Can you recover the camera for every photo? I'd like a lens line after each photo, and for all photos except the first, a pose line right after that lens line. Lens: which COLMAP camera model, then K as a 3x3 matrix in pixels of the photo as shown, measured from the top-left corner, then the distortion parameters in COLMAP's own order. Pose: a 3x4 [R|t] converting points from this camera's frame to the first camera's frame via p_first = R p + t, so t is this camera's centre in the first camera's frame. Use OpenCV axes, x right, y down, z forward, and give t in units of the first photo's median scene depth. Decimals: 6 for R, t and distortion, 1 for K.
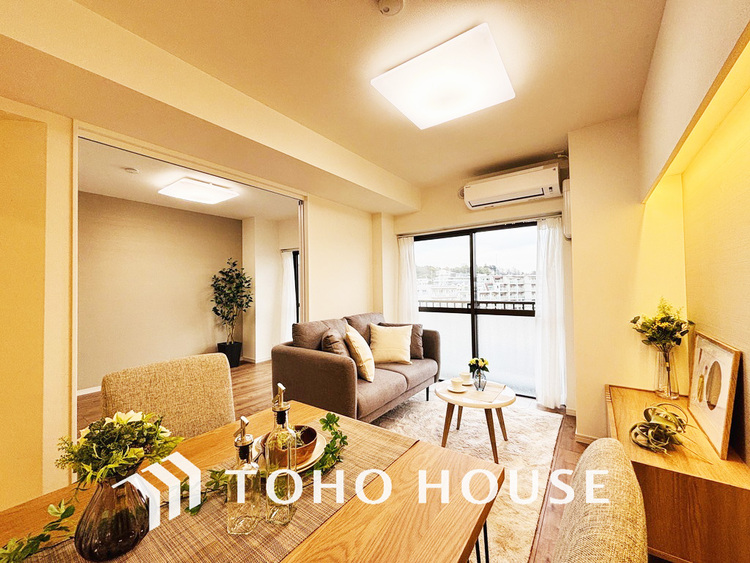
lens RADIAL K [[300.5, 0, 375.0], [0, 300.5, 281.5], [0, 0, 1]] dist [-0.003254, -0.000319]
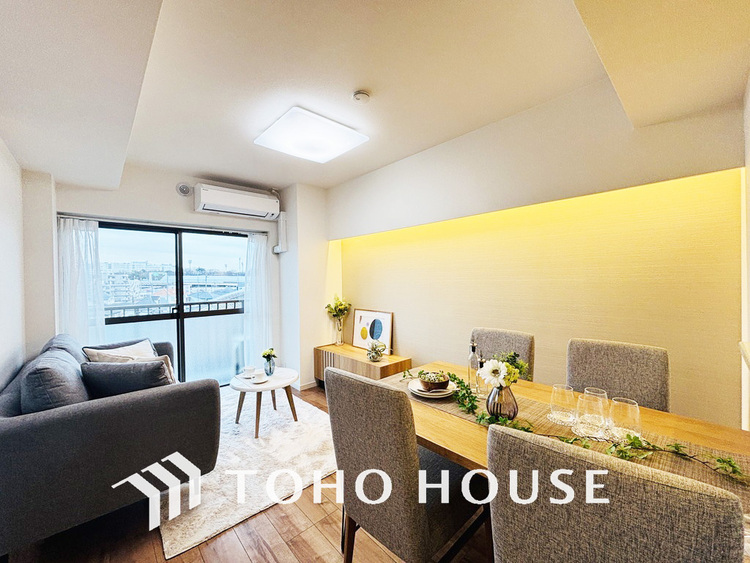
lens RADIAL K [[300.5, 0, 375.0], [0, 300.5, 281.5], [0, 0, 1]] dist [-0.003254, -0.000319]
pose [[0.198464, -0.000421, 0.980108, -0.535829], [-0.008135, 0.999965, 0.002077, -0.015980], [-0.980074, -0.008385, 0.198454, 0.244765]]
